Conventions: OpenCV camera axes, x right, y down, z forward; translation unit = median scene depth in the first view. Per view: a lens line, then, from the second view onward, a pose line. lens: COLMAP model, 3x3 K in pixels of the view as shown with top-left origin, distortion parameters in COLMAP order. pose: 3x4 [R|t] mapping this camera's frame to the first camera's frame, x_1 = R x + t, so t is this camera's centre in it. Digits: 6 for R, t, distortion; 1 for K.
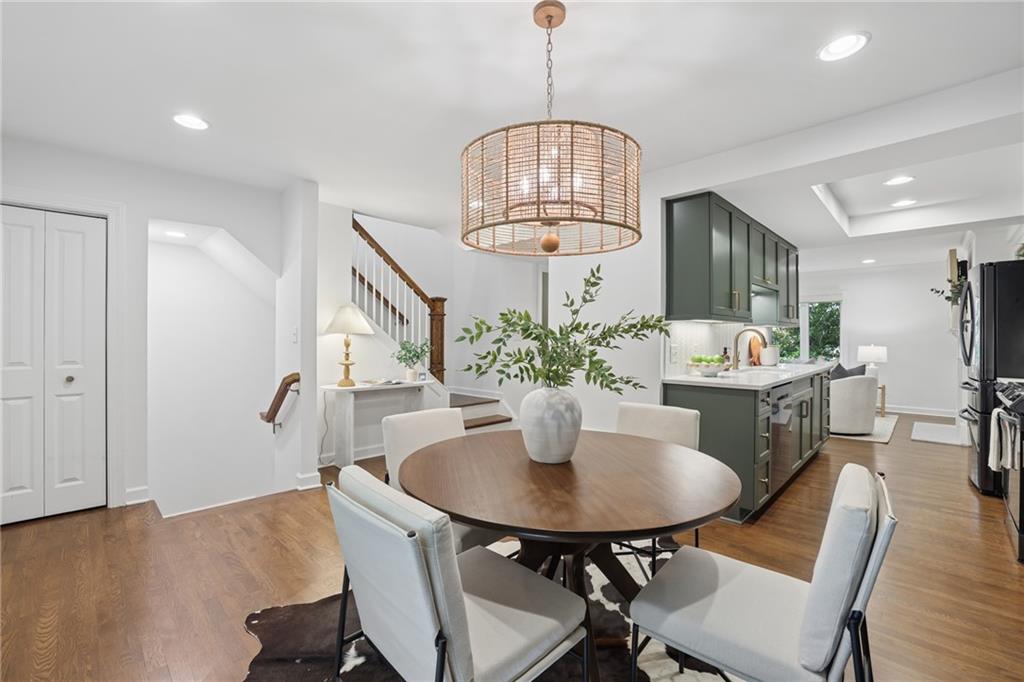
lens RADIAL K [[451.4, 0, 491.5], [0, 451.4, 335.4], [0, 0, 1]] dist [-0.032079, 0.006242]
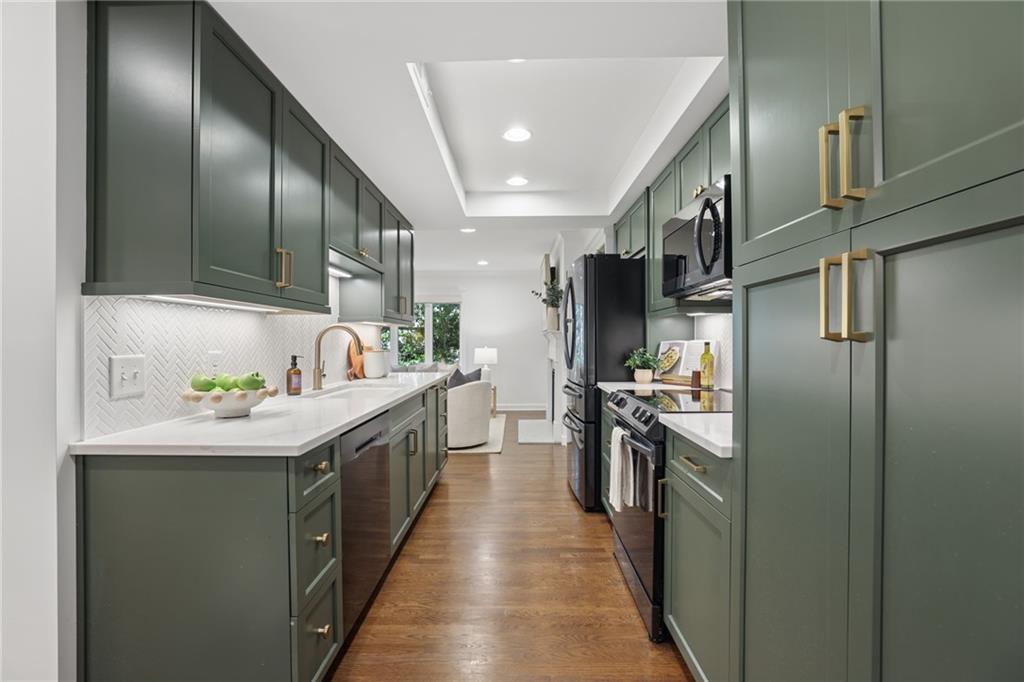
lens RADIAL K [[451.4, 0, 516.9], [0, 451.4, 341.0], [0, 0, 1]] dist [-0.032079, 0.006242]
pose [[0.708627, -0.006095, 0.705557, 0.269744], [0.003142, 0.999980, 0.005483, 0.004471], [-0.705576, -0.001668, 0.708632, 0.322397]]
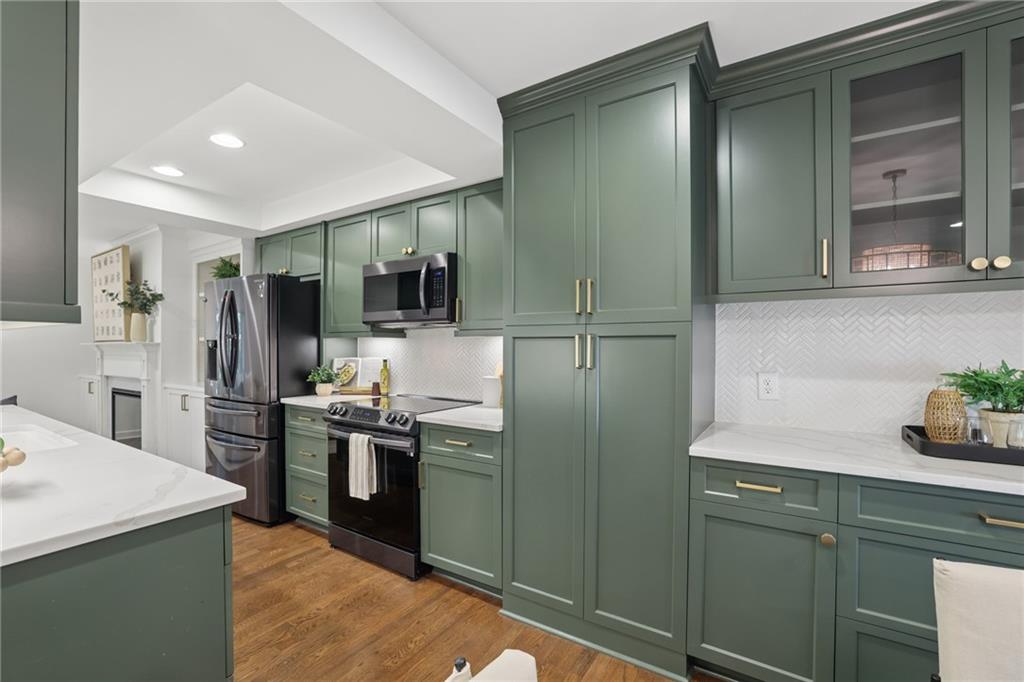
lens RADIAL K [[451.4, 0, 508.1], [0, 451.4, 346.6], [0, 0, 1]] dist [-0.032079, 0.006242]
pose [[-0.203902, -0.003565, 0.978985, 0.087444], [-0.009813, 0.999951, 0.001598, -0.013909], [-0.978942, -0.009281, -0.203927, 0.505076]]
